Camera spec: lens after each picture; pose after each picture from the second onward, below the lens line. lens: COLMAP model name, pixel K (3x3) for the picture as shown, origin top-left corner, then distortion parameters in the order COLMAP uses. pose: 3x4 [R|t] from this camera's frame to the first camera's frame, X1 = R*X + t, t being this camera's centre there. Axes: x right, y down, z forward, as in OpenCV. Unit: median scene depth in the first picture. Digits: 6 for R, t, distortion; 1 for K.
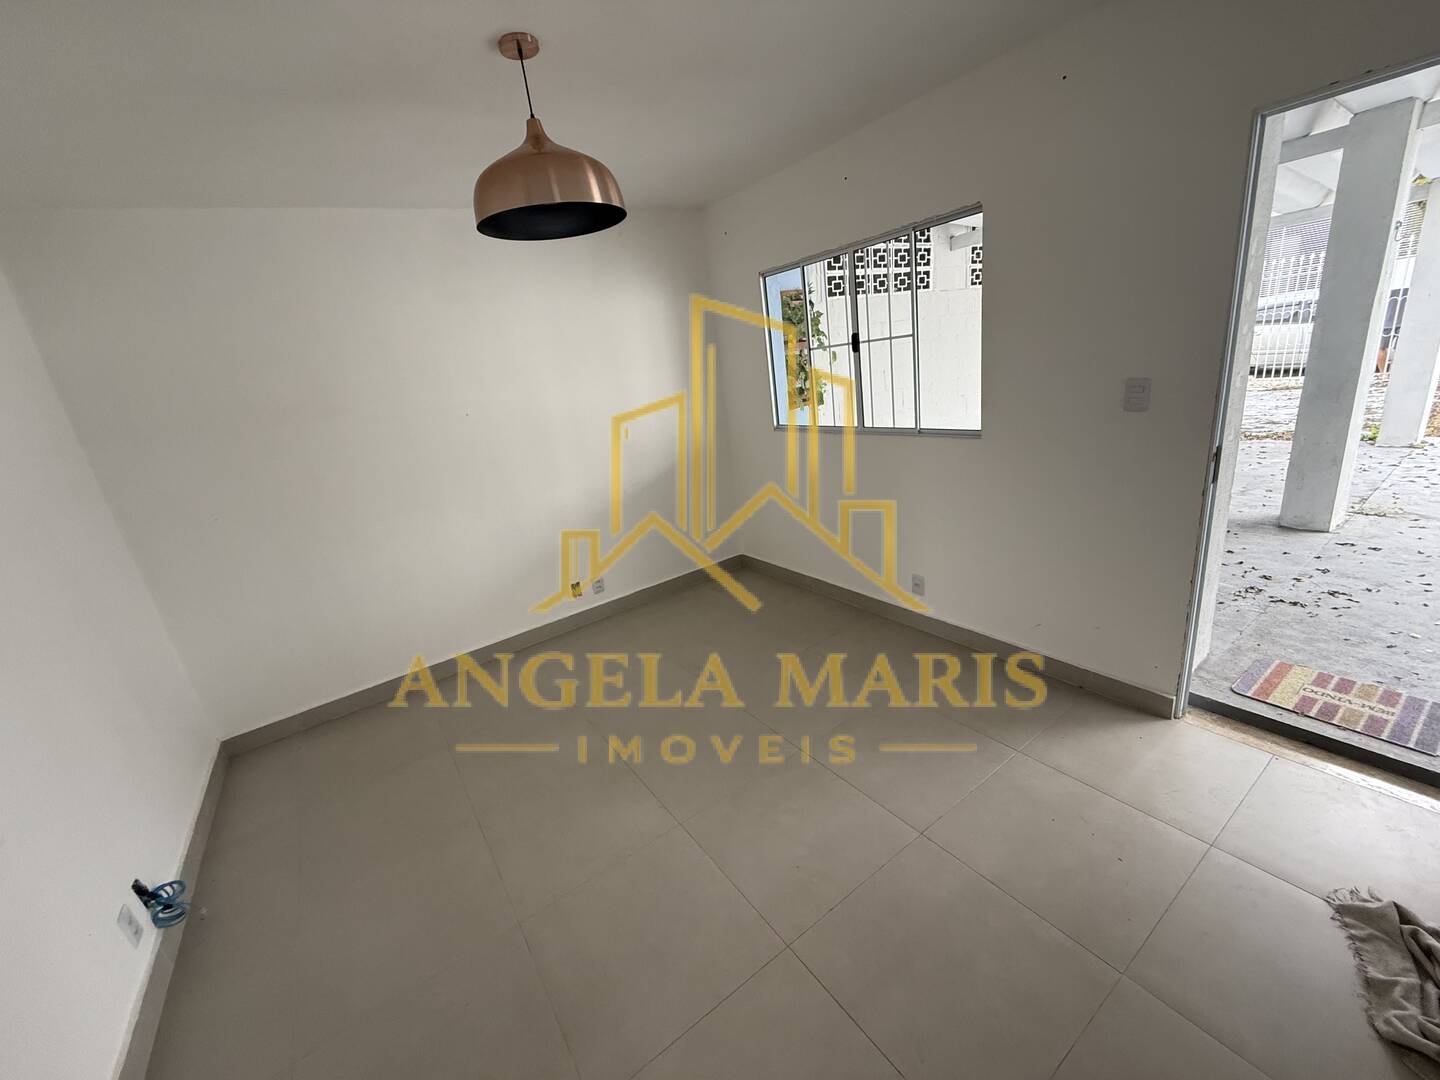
lens RADIAL K [[570.8, 0, 720.0], [0, 570.8, 538.0], [0, 0, 1]] dist [-0.001644, -0.000048]
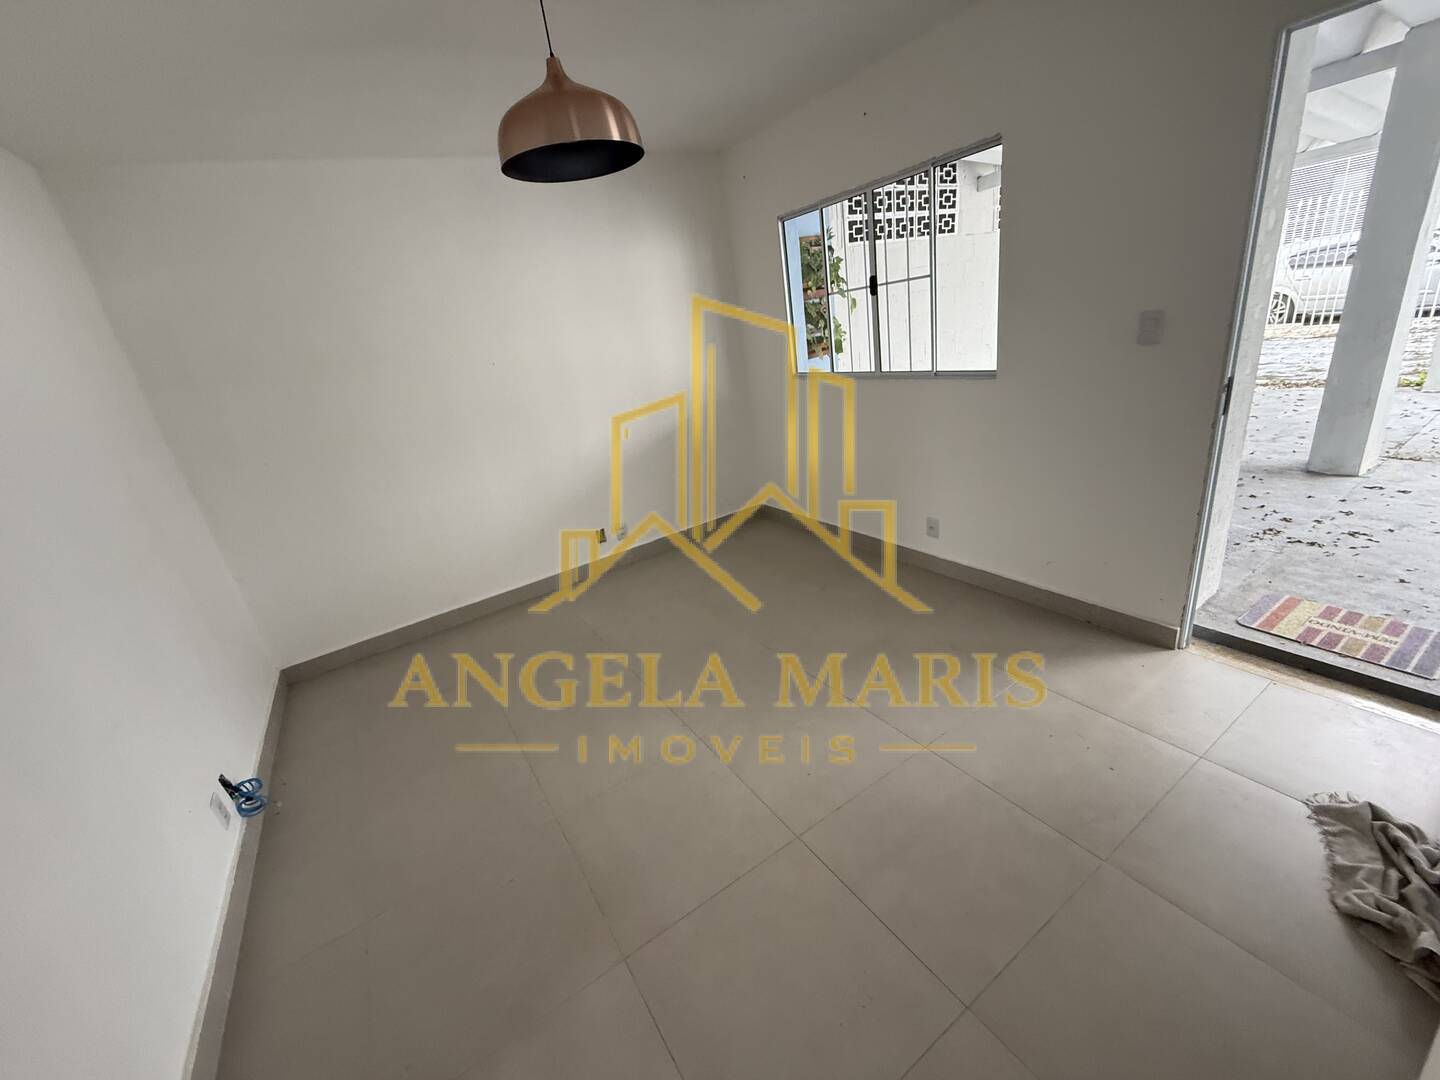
lens RADIAL K [[574.0, 0, 720.3], [0, 574.0, 539.1], [0, 0, 1]] dist [-0.002143, -0.000011]
pose [[0.999268, -0.001789, -0.038225, 0.007352], [0.004161, 0.998064, 0.062063, 0.039577], [0.038040, -0.062177, 0.997340, -0.042502]]
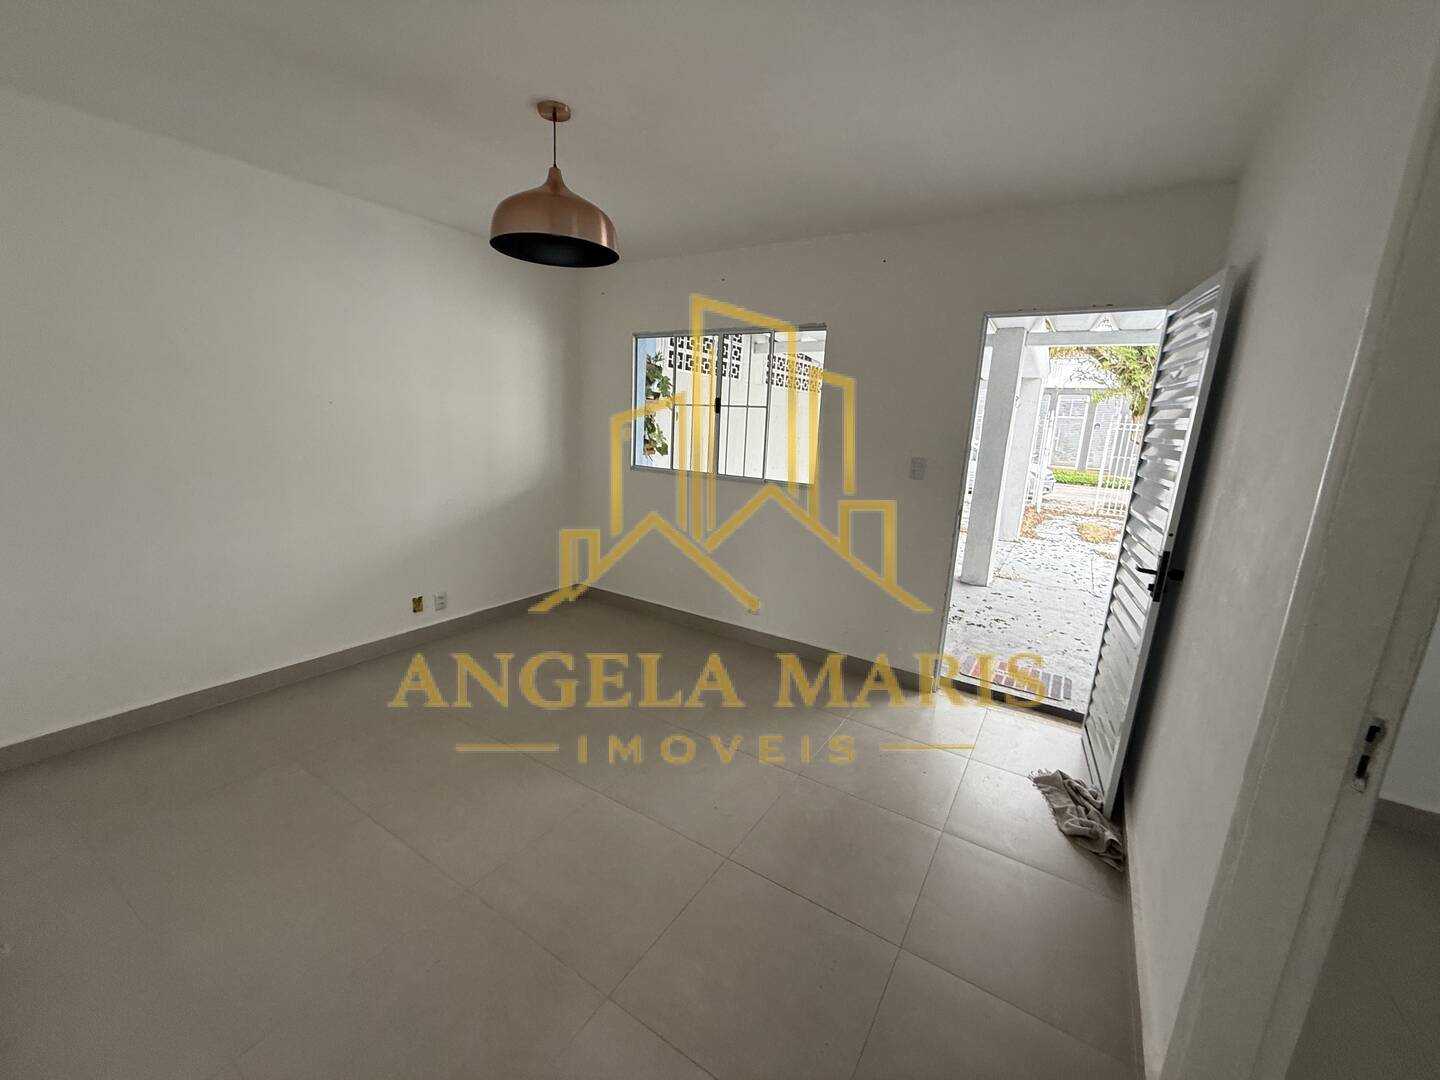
lens RADIAL K [[574.0, 0, 720.3], [0, 574.0, 539.1], [0, 0, 1]] dist [-0.002143, -0.000011]
pose [[0.903644, 0.090321, 0.418653, -0.265056], [-0.039027, 0.990808, -0.129520, 0.110809], [-0.426503, 0.100701, 0.898863, -0.094139]]
